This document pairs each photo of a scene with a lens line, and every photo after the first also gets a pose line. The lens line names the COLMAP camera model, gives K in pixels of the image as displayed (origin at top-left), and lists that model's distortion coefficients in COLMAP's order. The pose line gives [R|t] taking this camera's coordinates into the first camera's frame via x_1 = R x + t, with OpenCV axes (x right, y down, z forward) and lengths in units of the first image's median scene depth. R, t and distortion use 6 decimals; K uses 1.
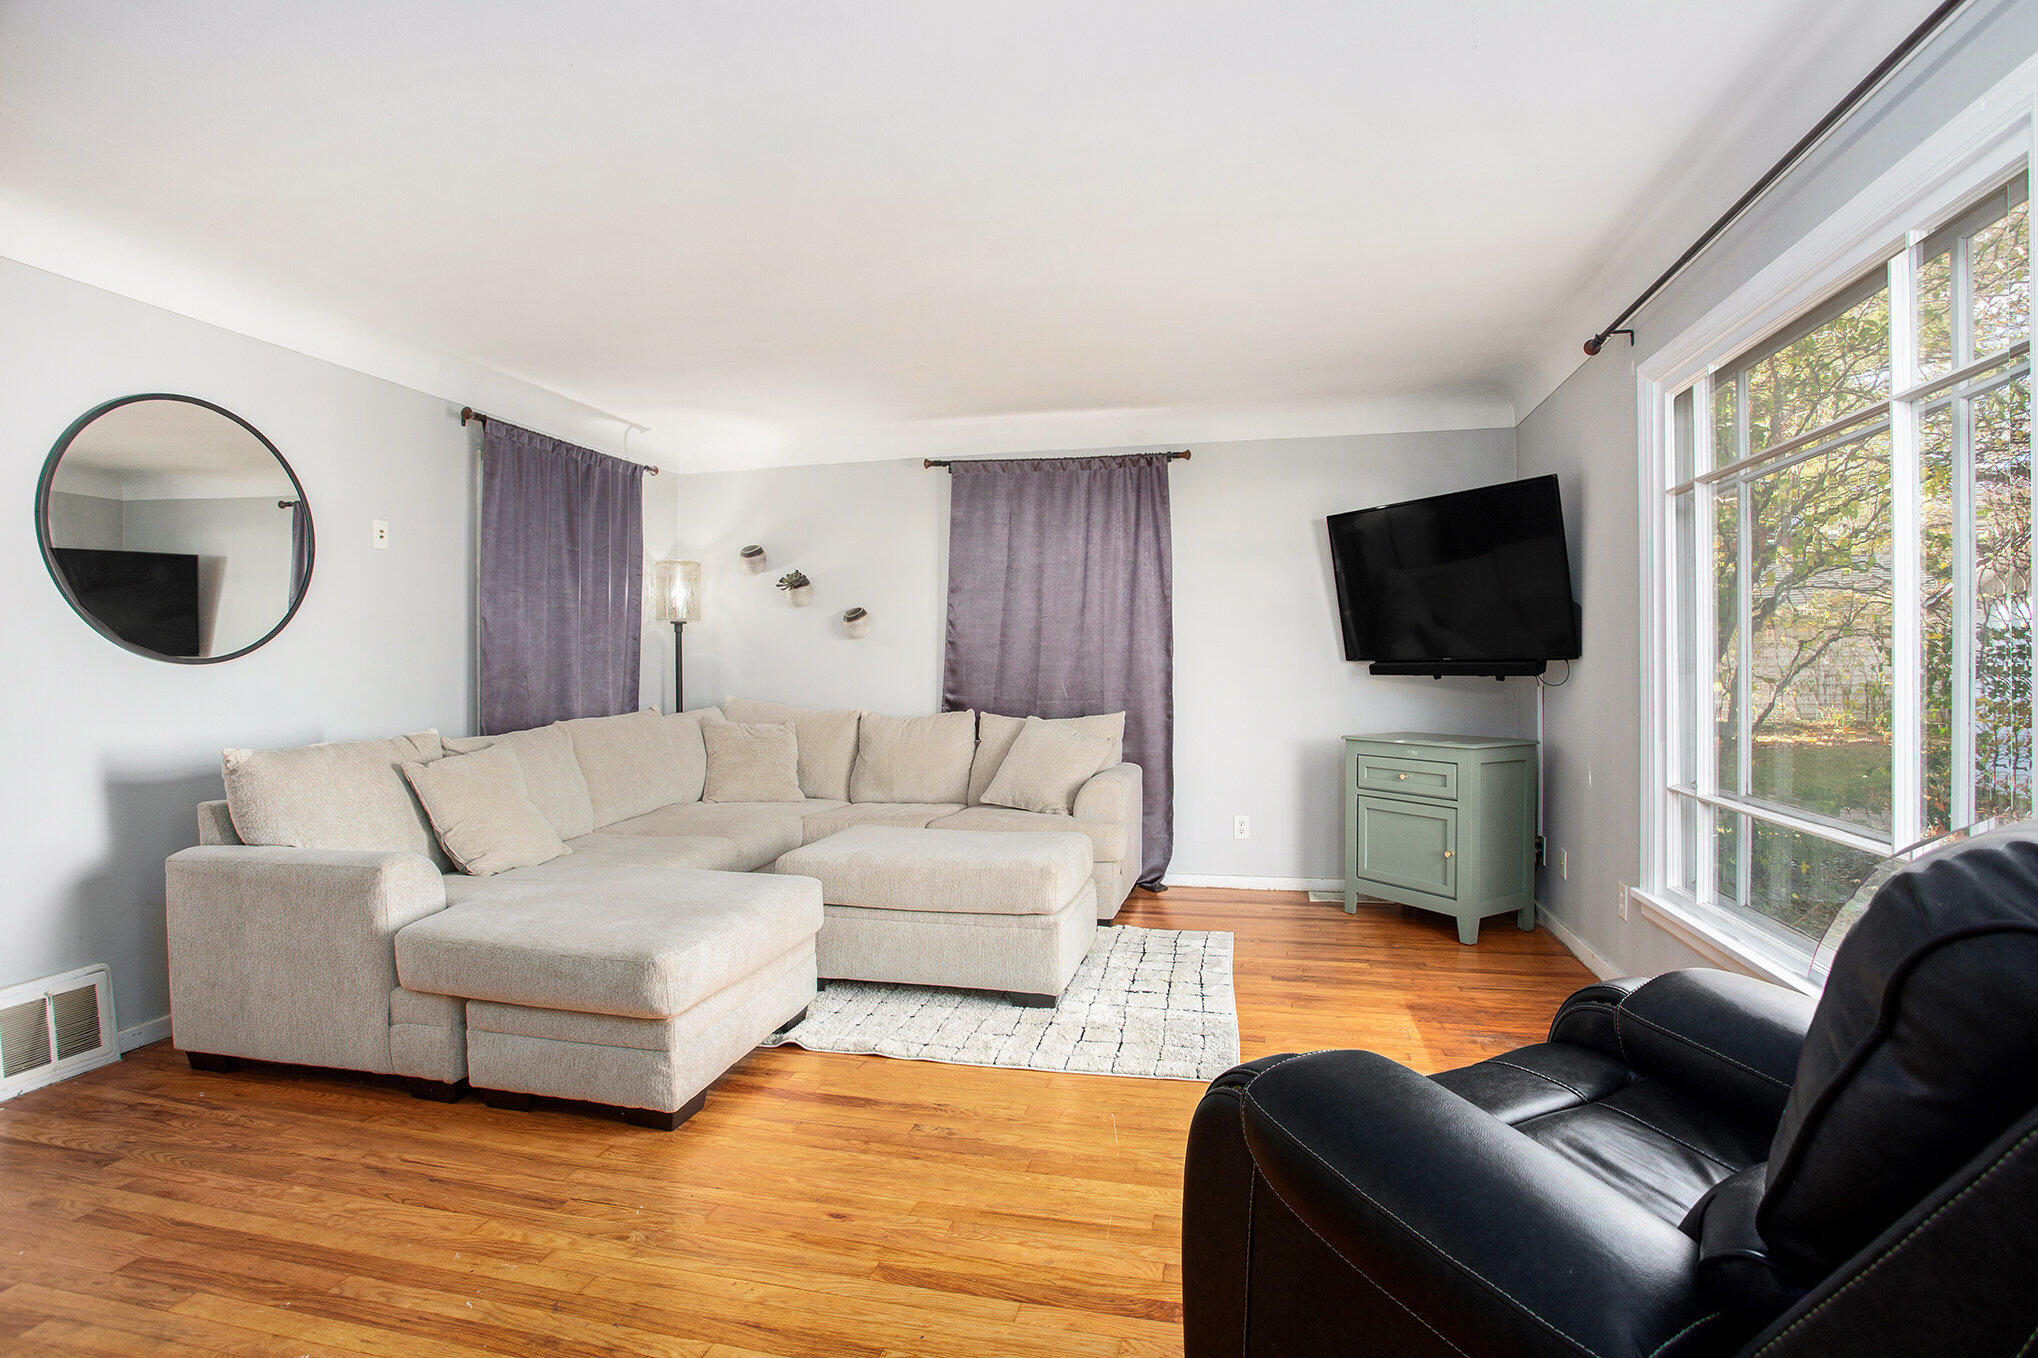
lens RADIAL K [[1004.2, 0, 1019.0], [0, 1004.2, 679.0], [0, 0, 1]] dist [-0.079784, 0.000075]
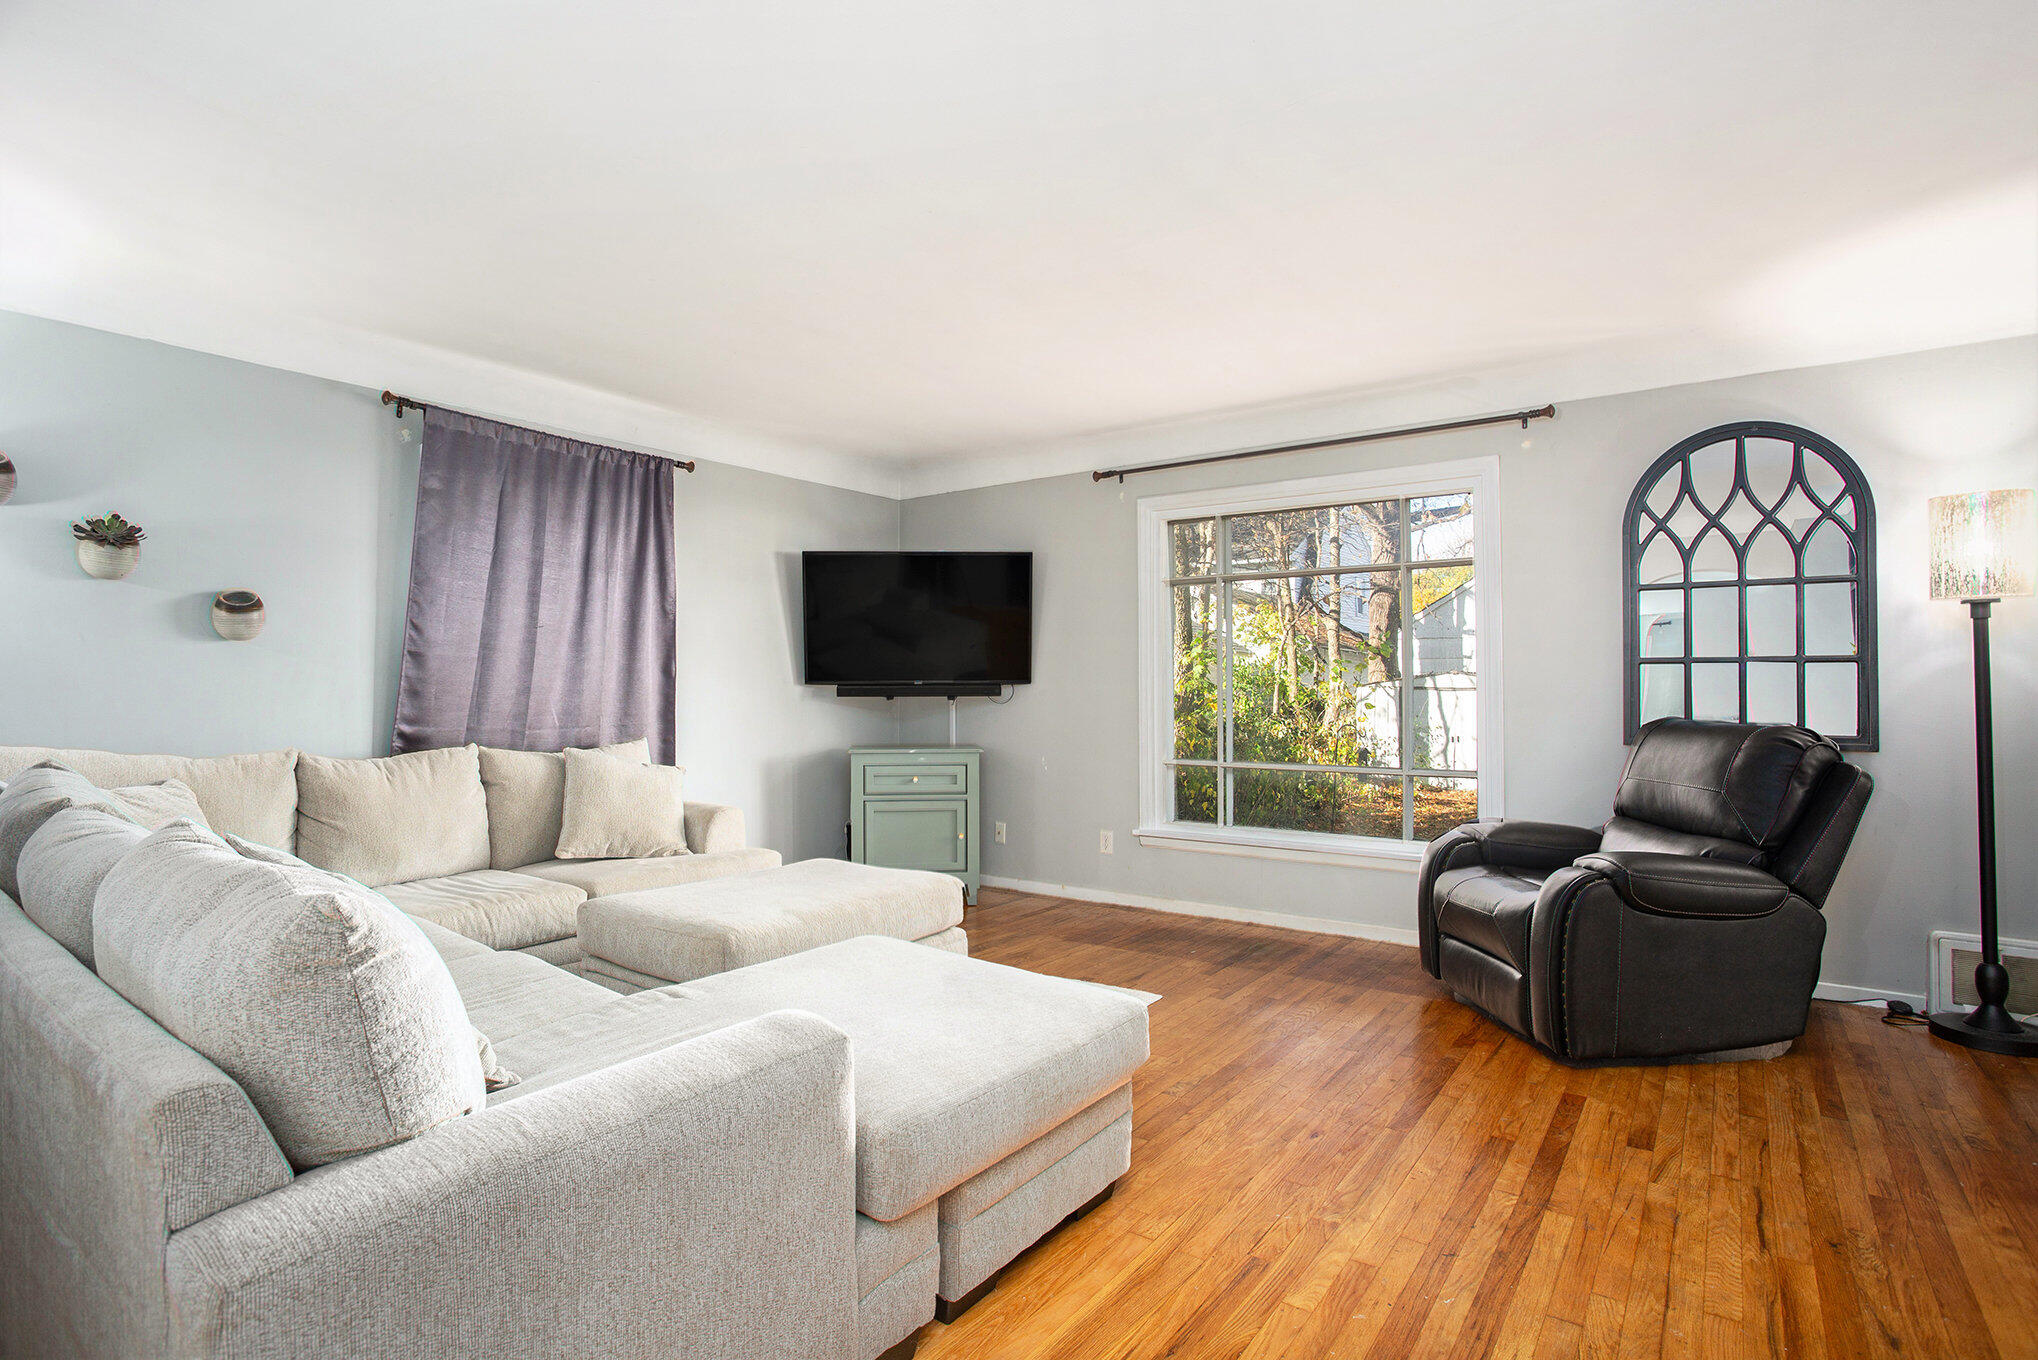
lens RADIAL K [[1004.2, 0, 1019.0], [0, 1004.2, 680.0], [0, 0, 1]] dist [-0.079784, 0.000075]
pose [[0.388785, 0.014129, 0.921220, -0.712081], [0.011532, 0.999729, -0.020200, 0.003192], [-0.921256, 0.018477, 0.388517, 0.418564]]
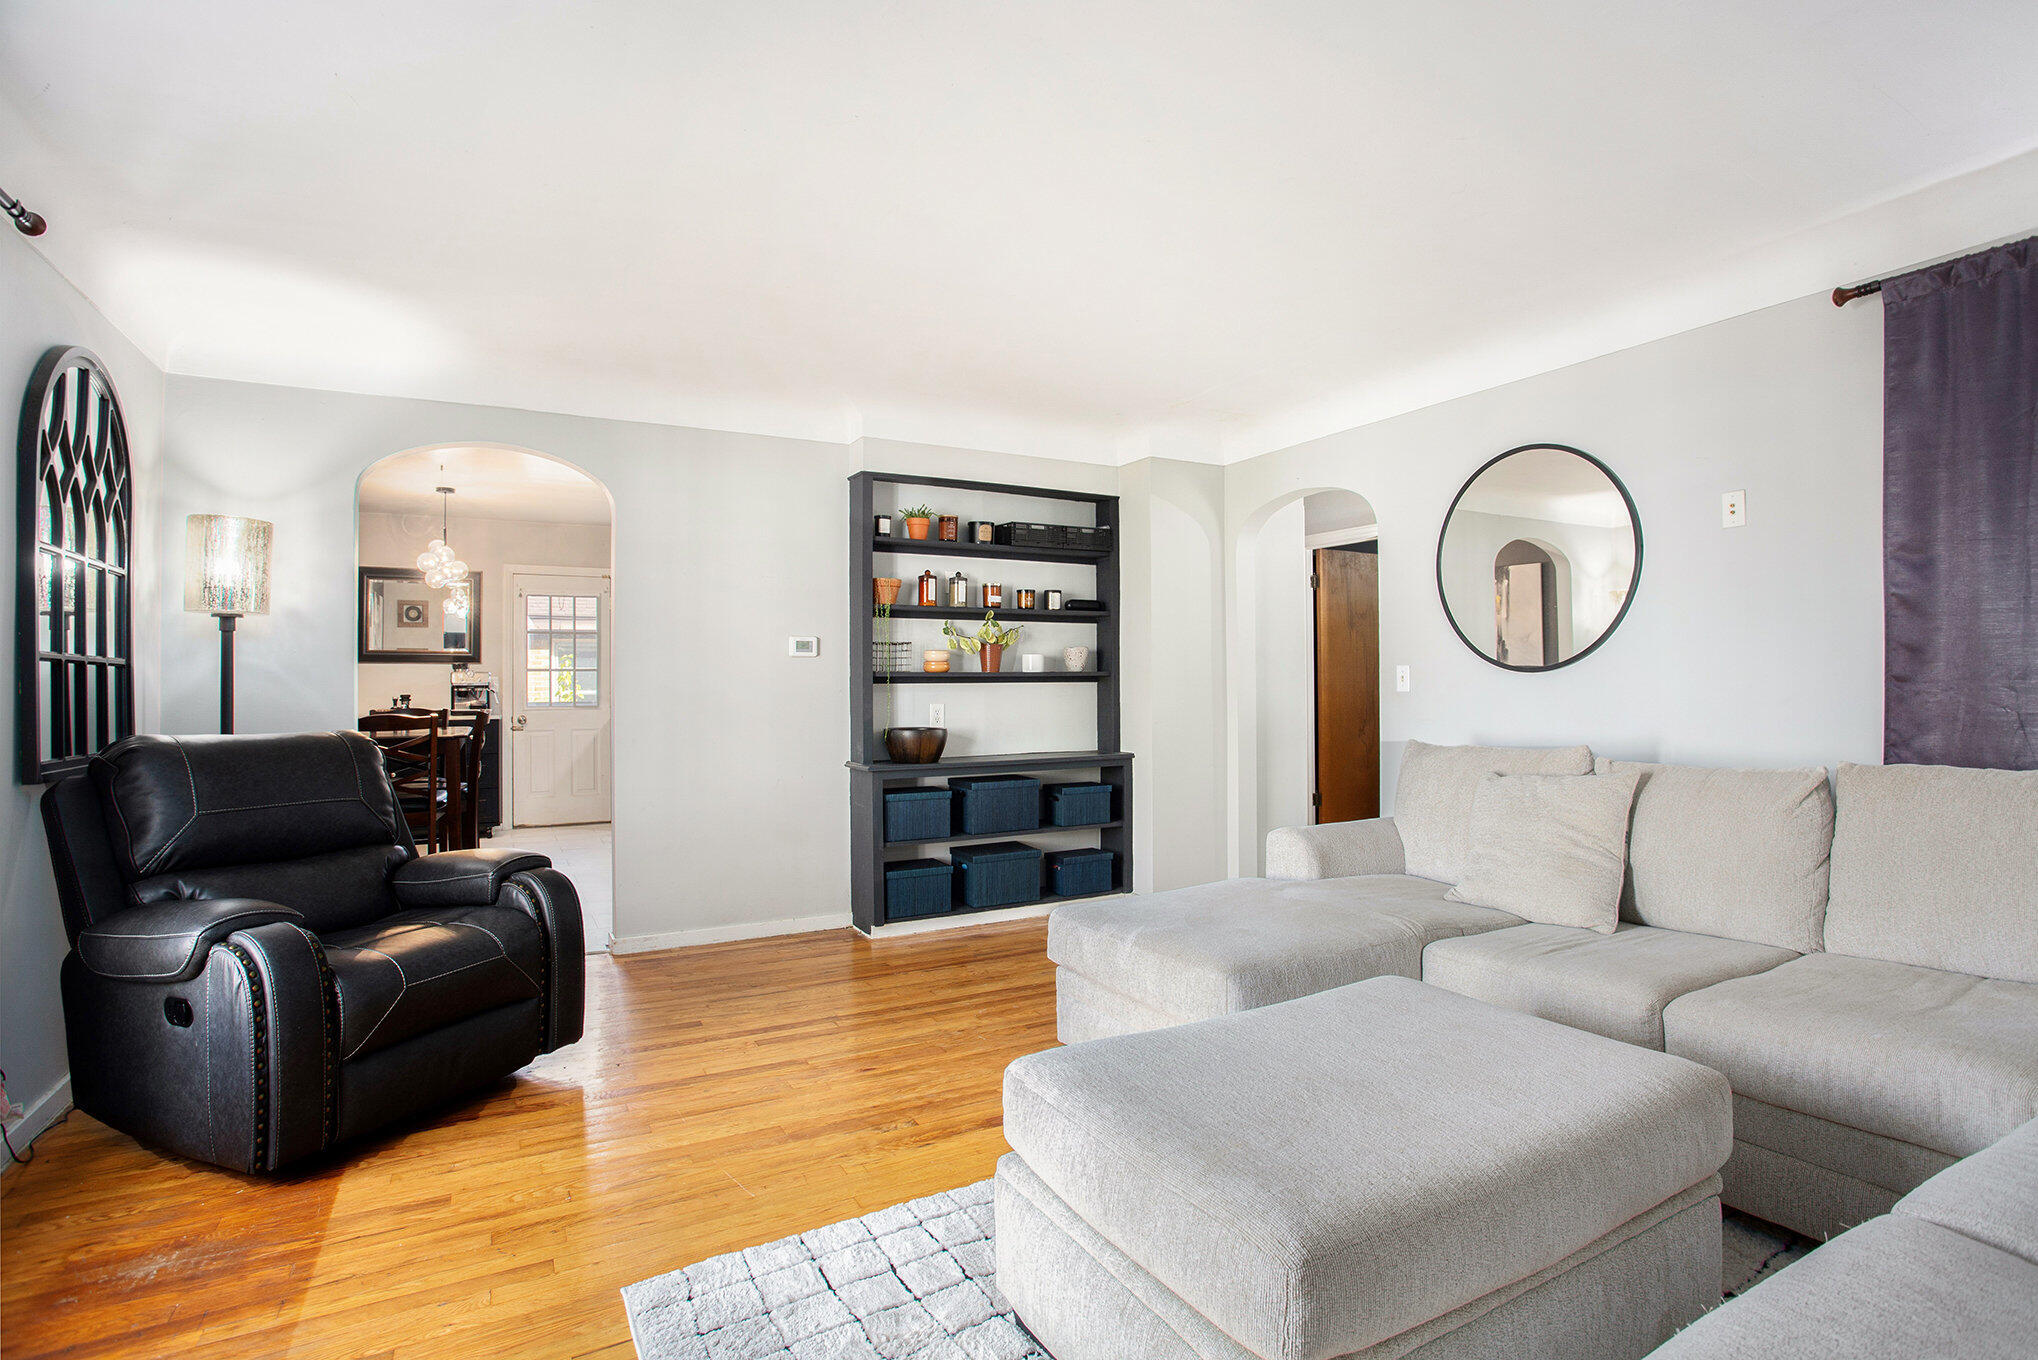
lens RADIAL K [[1053.9, 0, 1019.0], [0, 1053.9, 680.0], [0, 0, 1]] dist [-0.000128, -0.000047]
pose [[-0.758231, 0.014630, -0.651822, 0.316110], [0.003421, 0.999824, 0.018461, -0.023642], [0.651978, 0.011768, -0.758147, 1.128687]]
